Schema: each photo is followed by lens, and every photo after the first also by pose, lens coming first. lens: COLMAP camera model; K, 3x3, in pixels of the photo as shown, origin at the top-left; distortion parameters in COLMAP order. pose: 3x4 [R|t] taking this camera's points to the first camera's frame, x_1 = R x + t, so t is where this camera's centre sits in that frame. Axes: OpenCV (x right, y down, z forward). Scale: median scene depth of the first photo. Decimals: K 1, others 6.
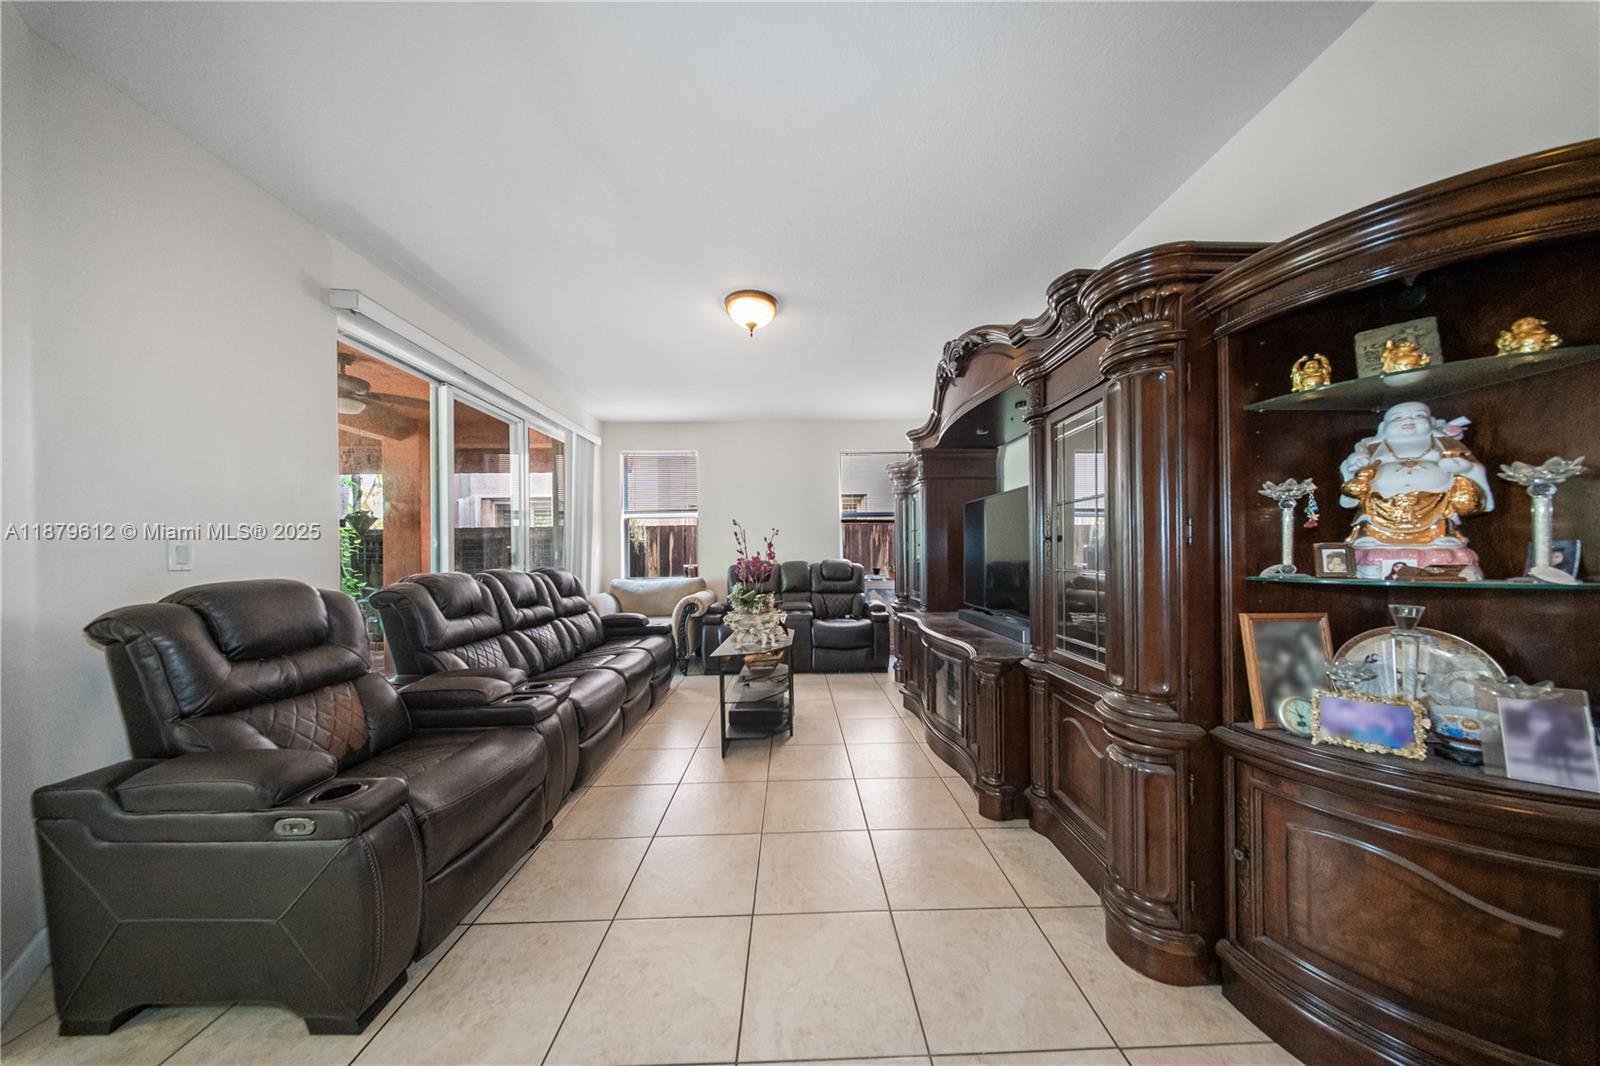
lens RADIAL K [[481.4, 0, 799.8], [0, 481.4, 548.4], [0, 0, 1]] dist [-0.005547, -0.000364]
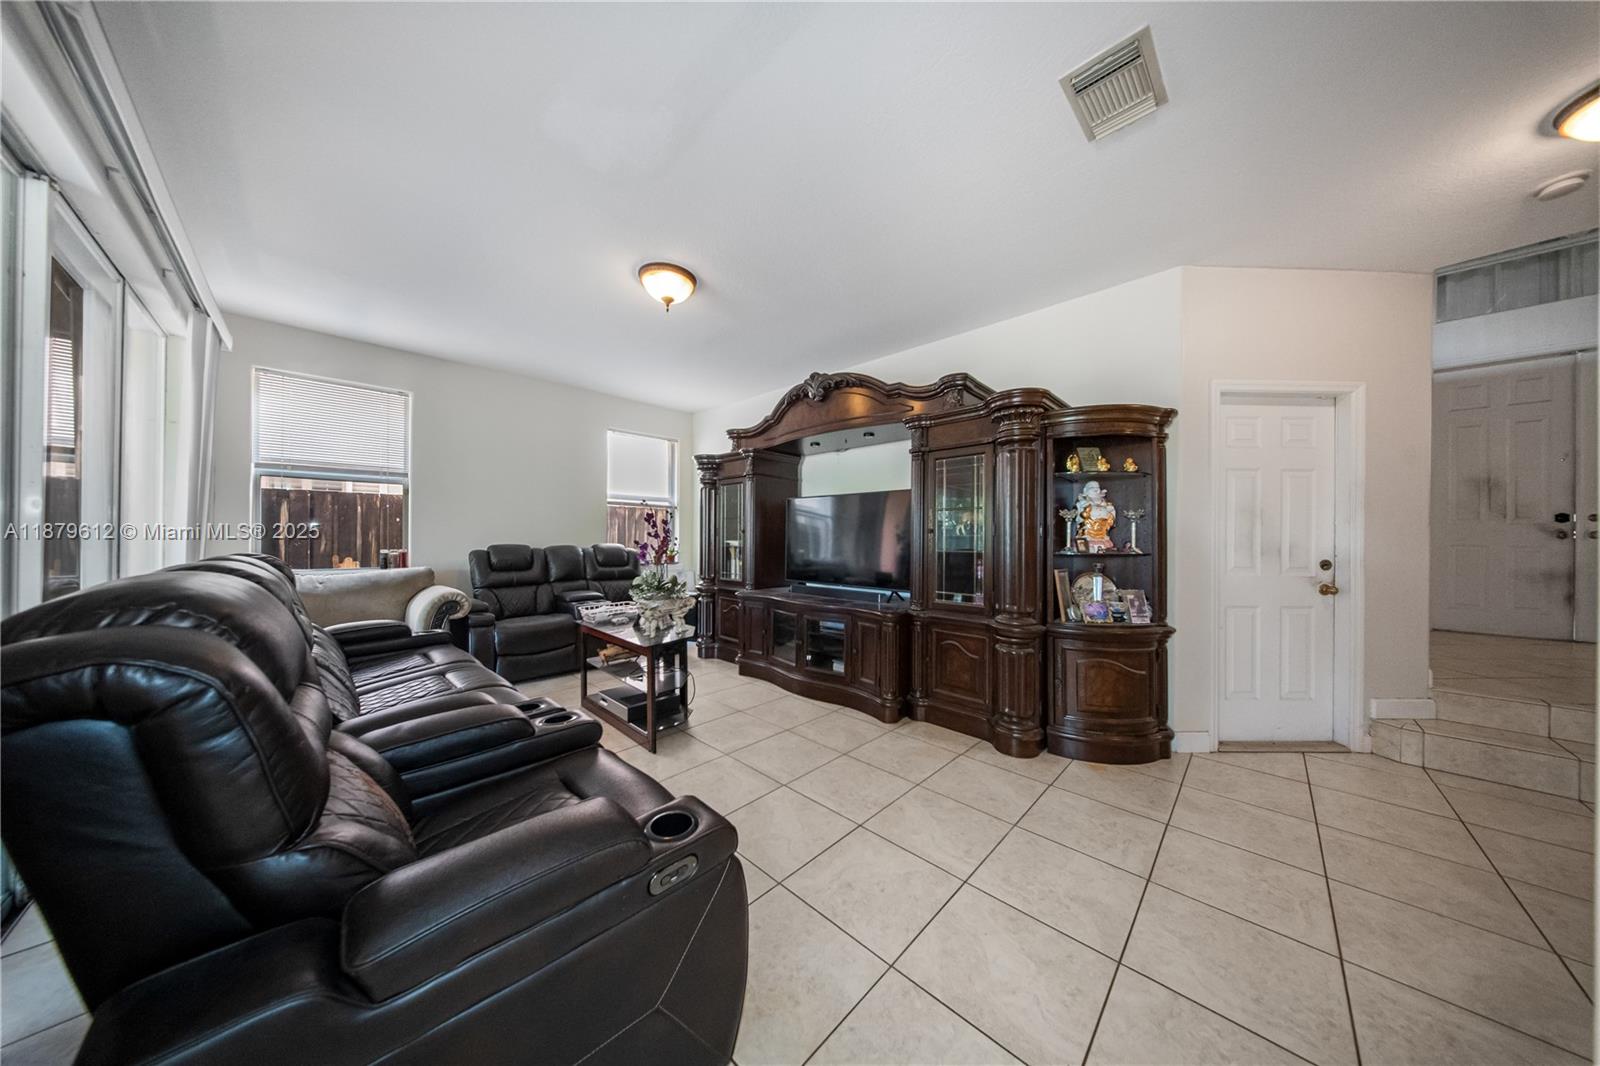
lens RADIAL K [[481.4, 0, 806.0], [0, 481.4, 537.5], [0, 0, 1]] dist [-0.005547, -0.000364]
pose [[0.703007, 0.015485, 0.711015, -0.927662], [-0.020123, 0.999796, -0.001878, 0.012324], [-0.710899, -0.012988, 0.703175, 0.190602]]
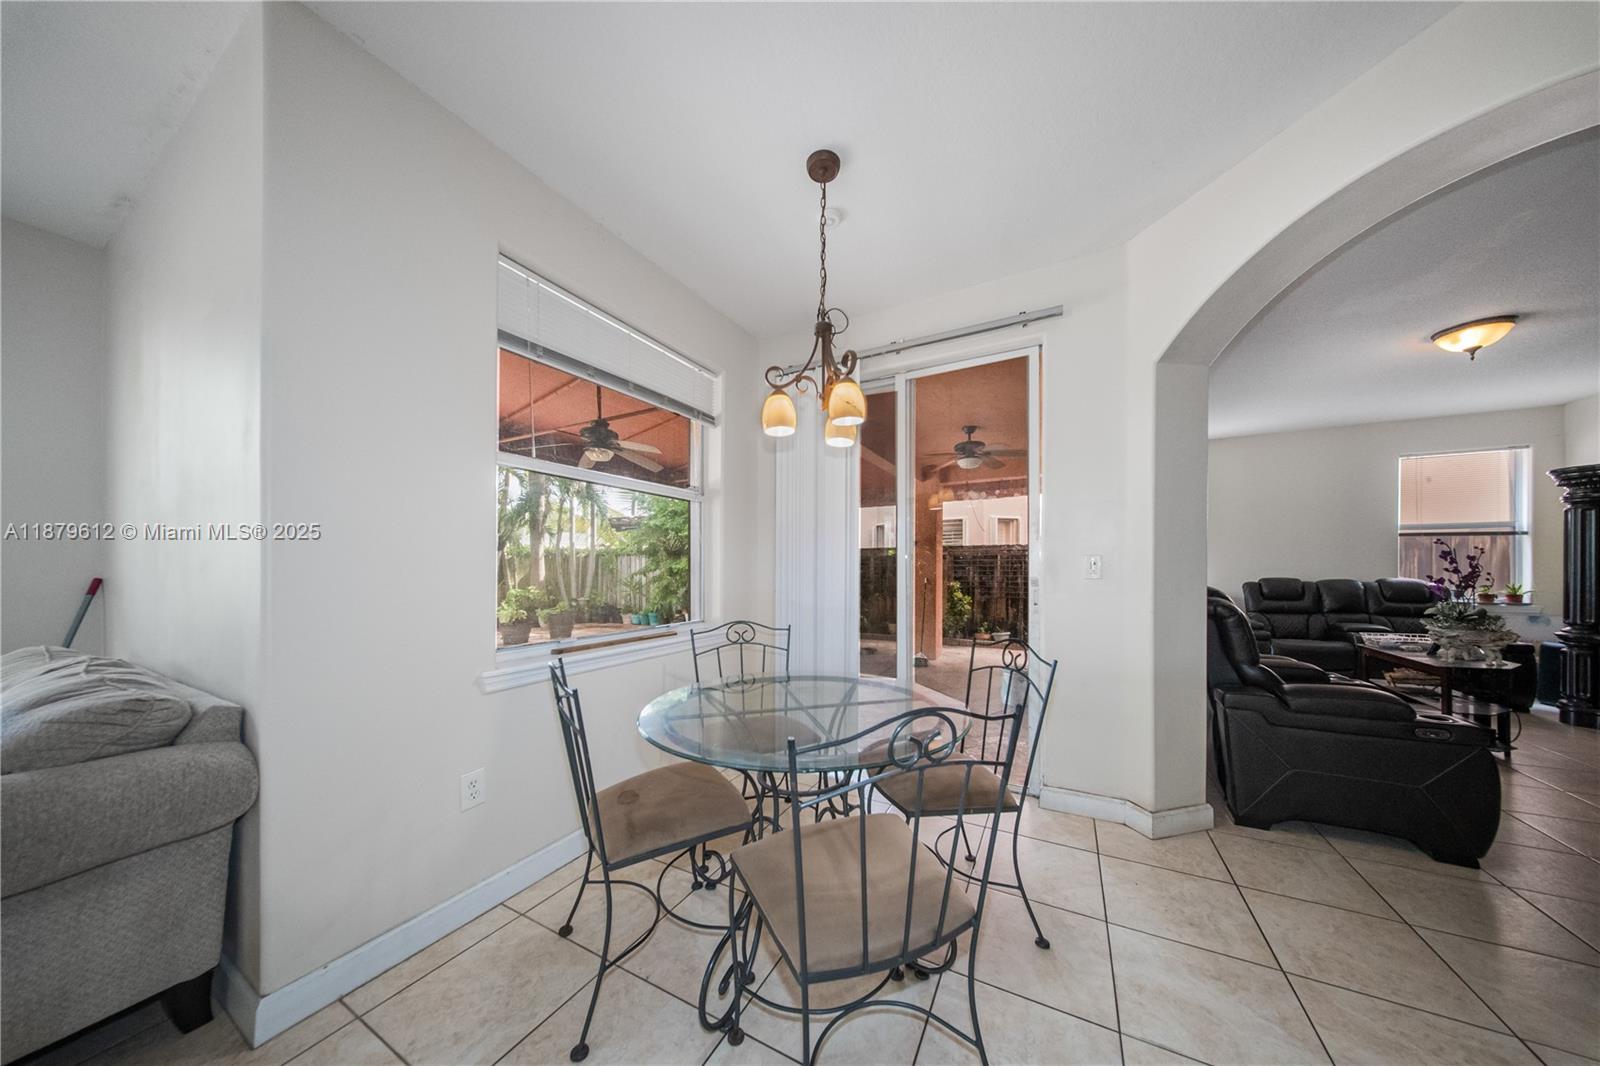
lens RADIAL K [[481.4, 0, 810.6], [0, 481.4, 571.9], [0, 0, 1]] dist [-0.005547, -0.000364]
pose [[0.877371, 0.011903, -0.479665, -1.343970], [-0.004056, 0.999841, 0.017392, -0.002766], [0.479795, -0.013313, 0.877280, -0.906095]]
